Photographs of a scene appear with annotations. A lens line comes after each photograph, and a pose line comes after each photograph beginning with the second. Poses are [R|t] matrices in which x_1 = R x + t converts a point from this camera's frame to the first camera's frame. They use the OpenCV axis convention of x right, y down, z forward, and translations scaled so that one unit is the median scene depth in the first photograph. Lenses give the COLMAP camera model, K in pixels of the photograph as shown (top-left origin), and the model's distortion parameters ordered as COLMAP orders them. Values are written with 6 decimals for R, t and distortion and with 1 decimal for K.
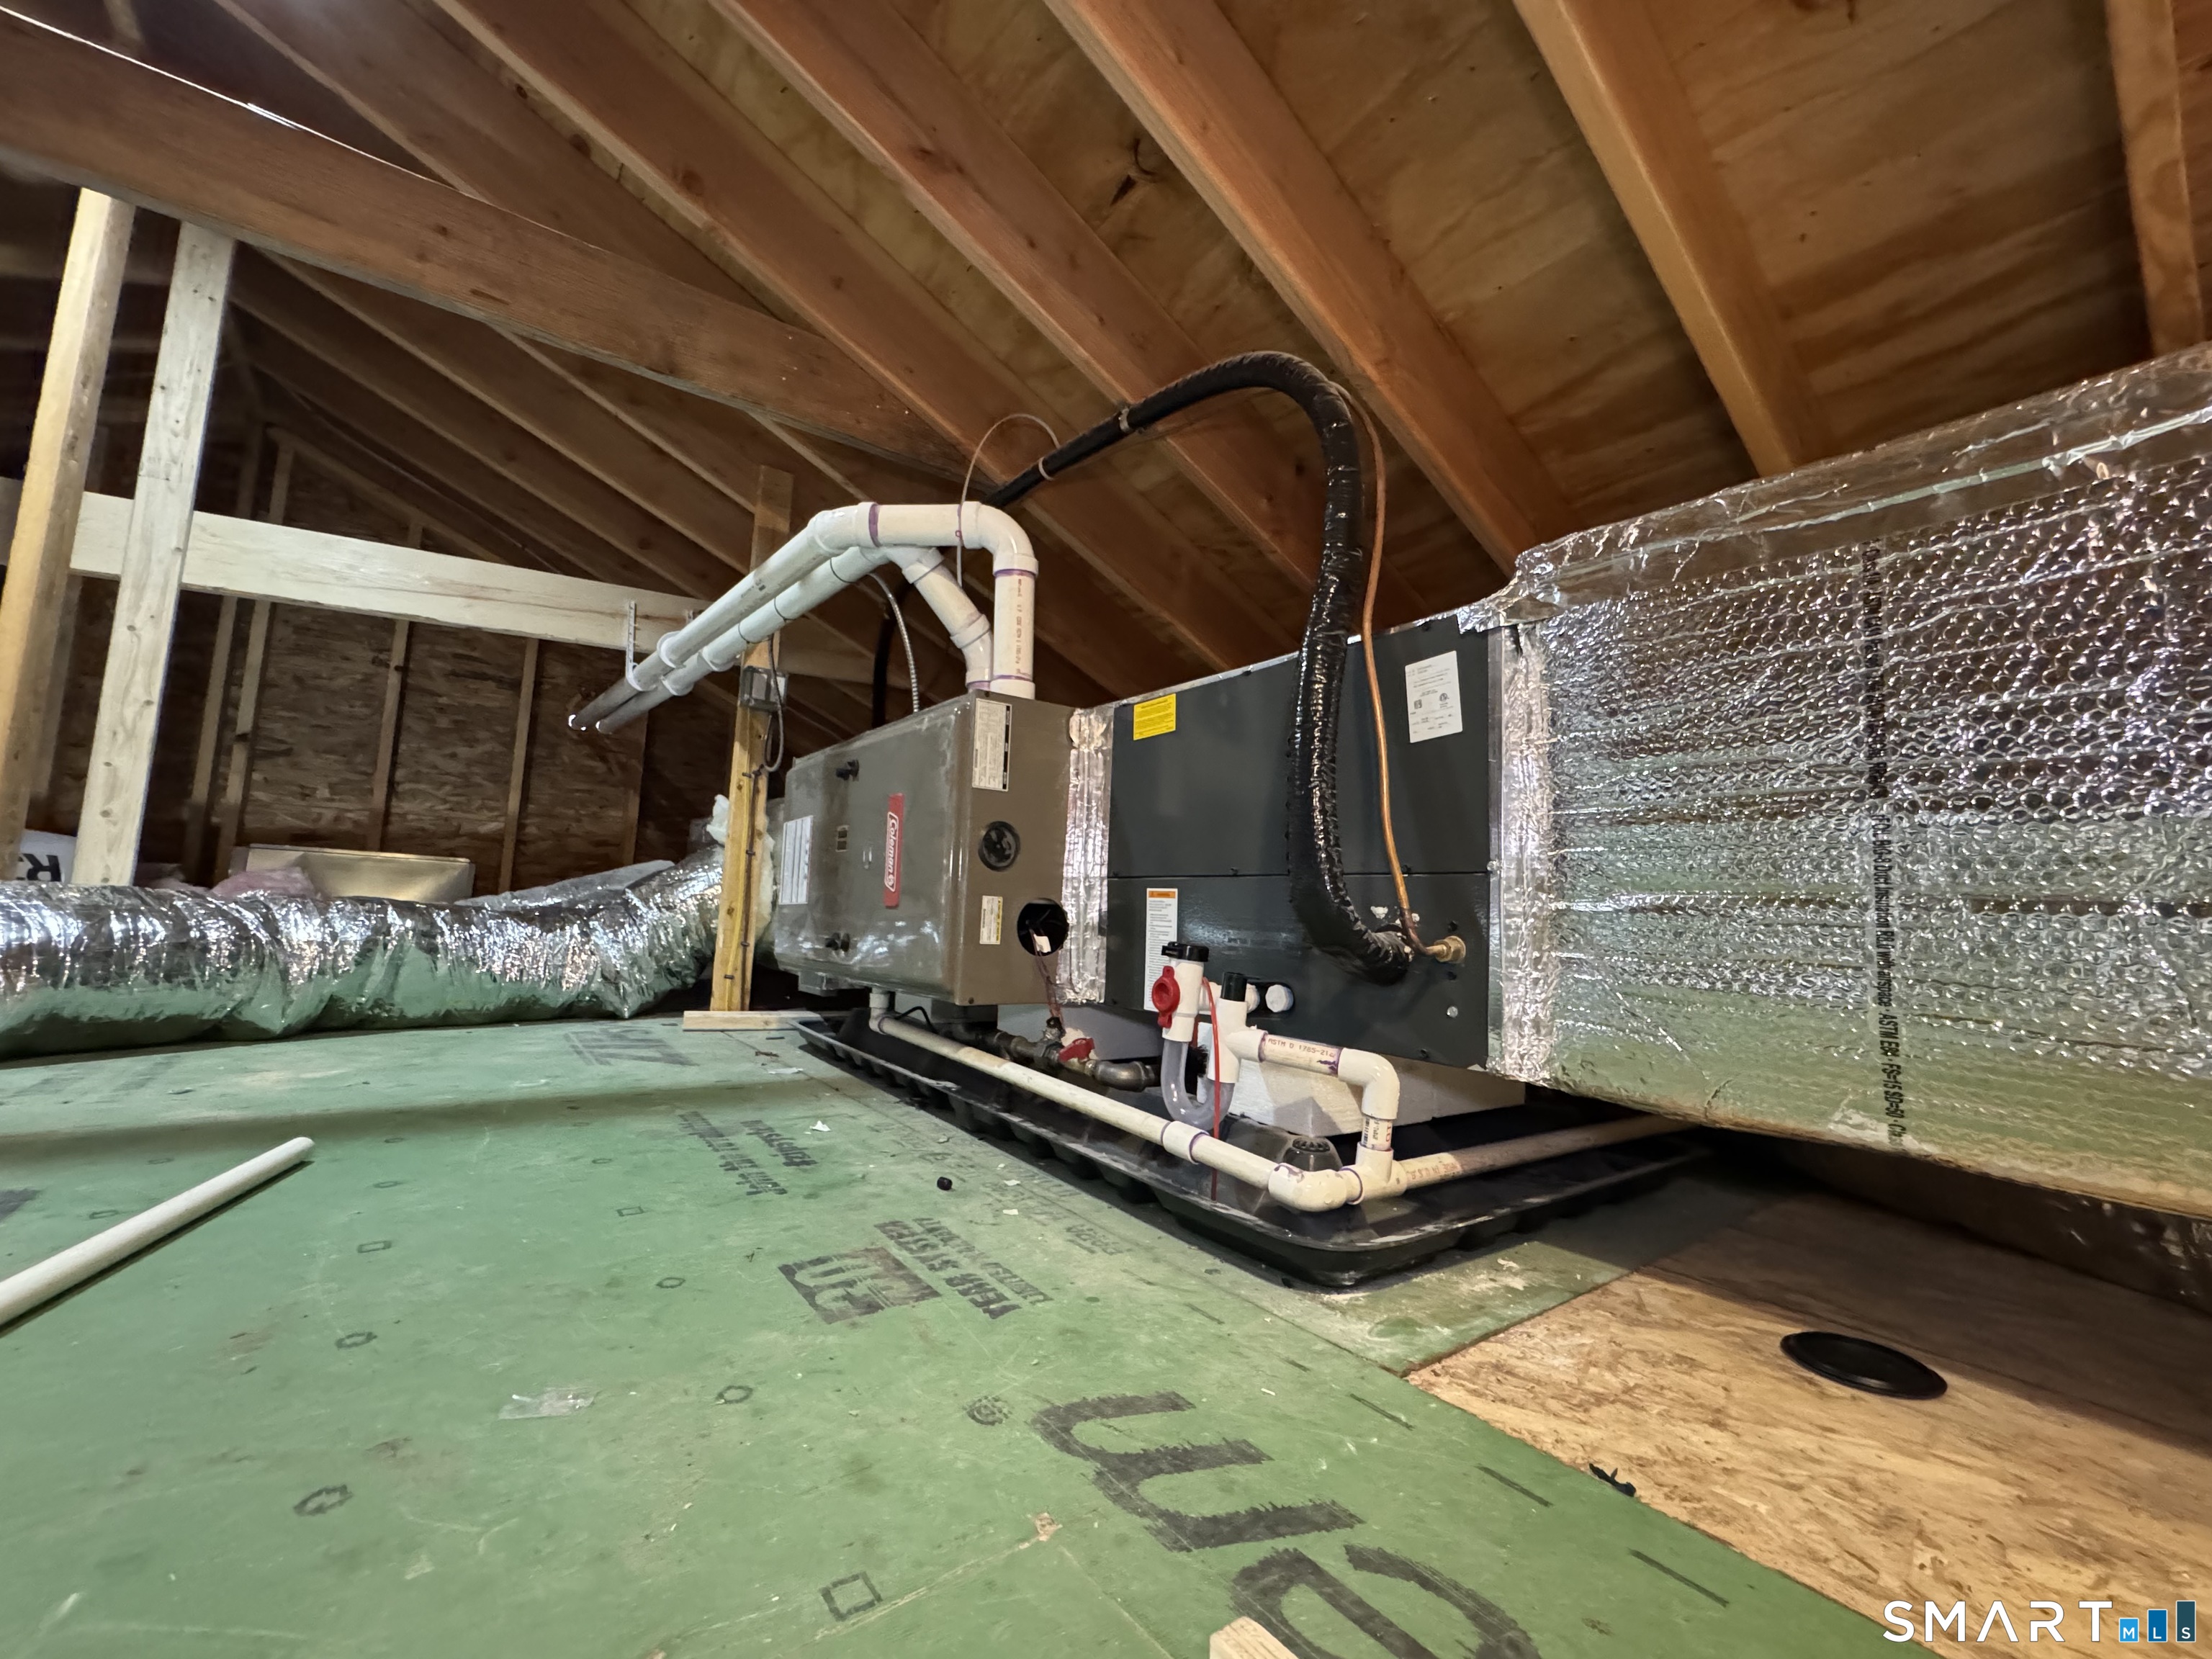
lens RADIAL K [[881.8, 0, 1100.0], [0, 881.8, 832.1], [0, 0, 1]] dist [-0.003478, 0.001149]
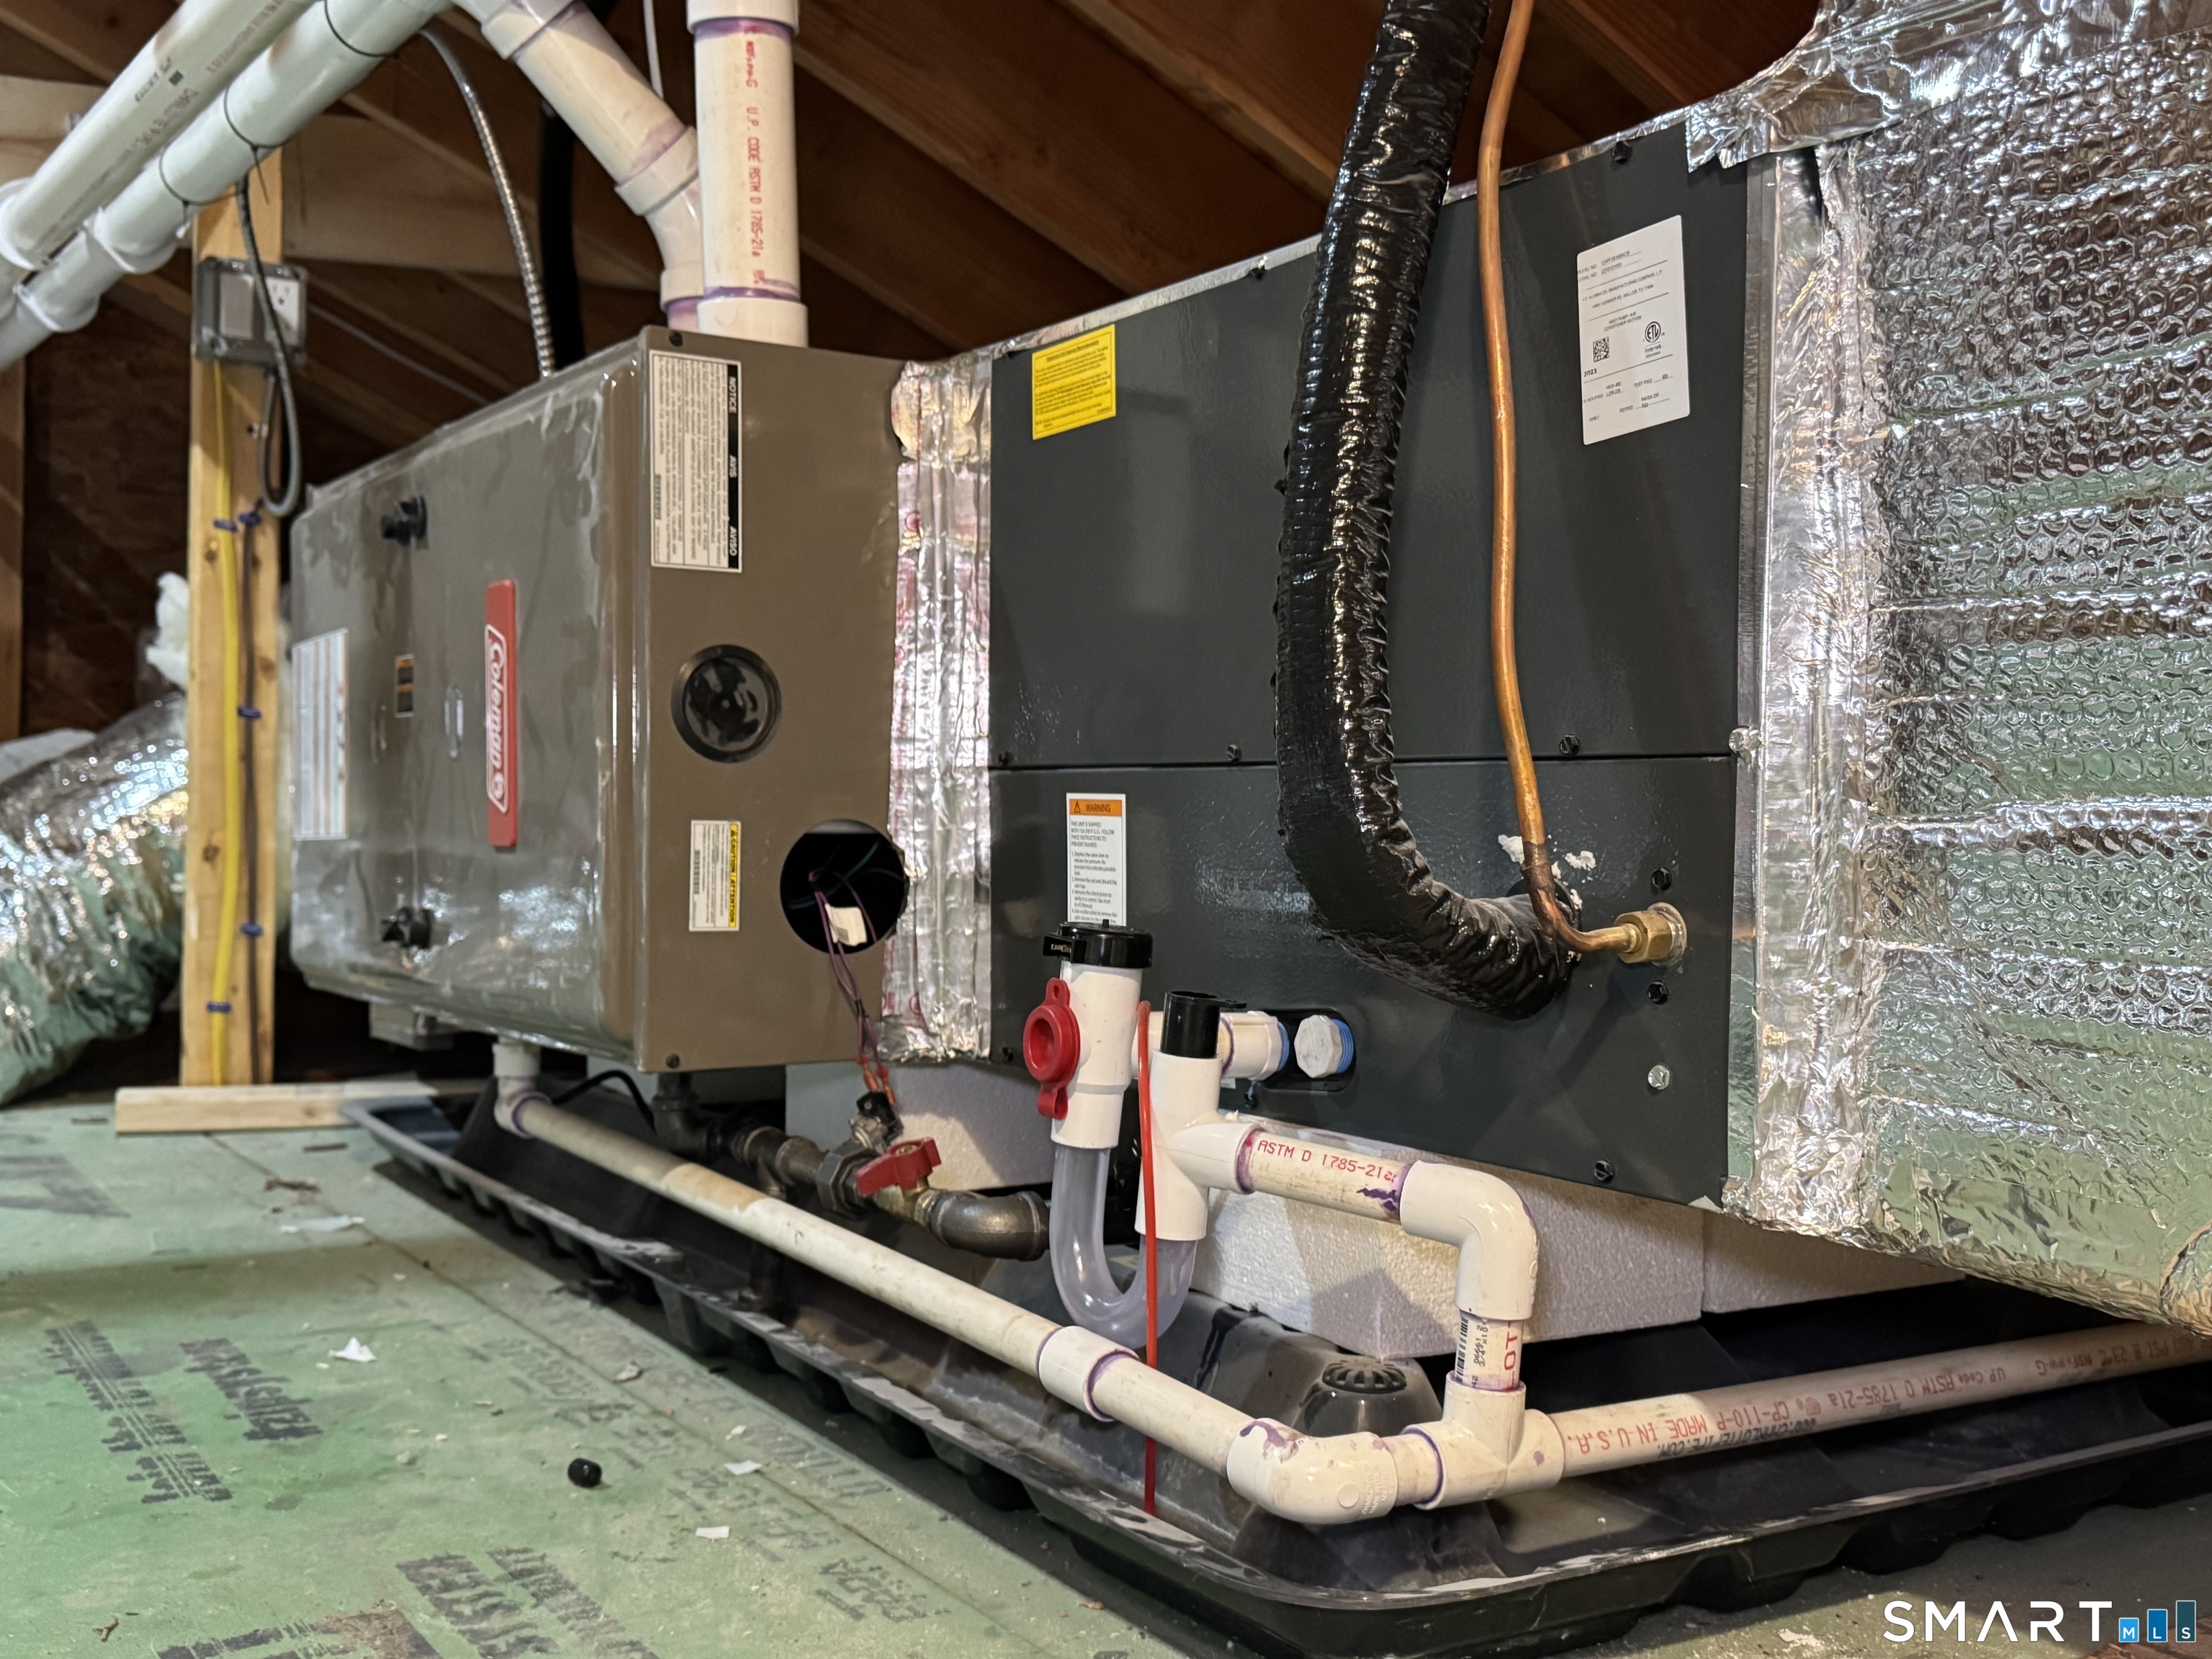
lens RADIAL K [[2208.3, 0, 1112.9], [0, 2208.3, 840.7], [0, 0, 1]] dist [0.064967, 0.000000]
pose [[0.997588, -0.026071, -0.064327, 0.158157], [0.032656, 0.994089, 0.103538, -0.025452], [0.061248, -0.105389, 0.992543, -0.065803]]
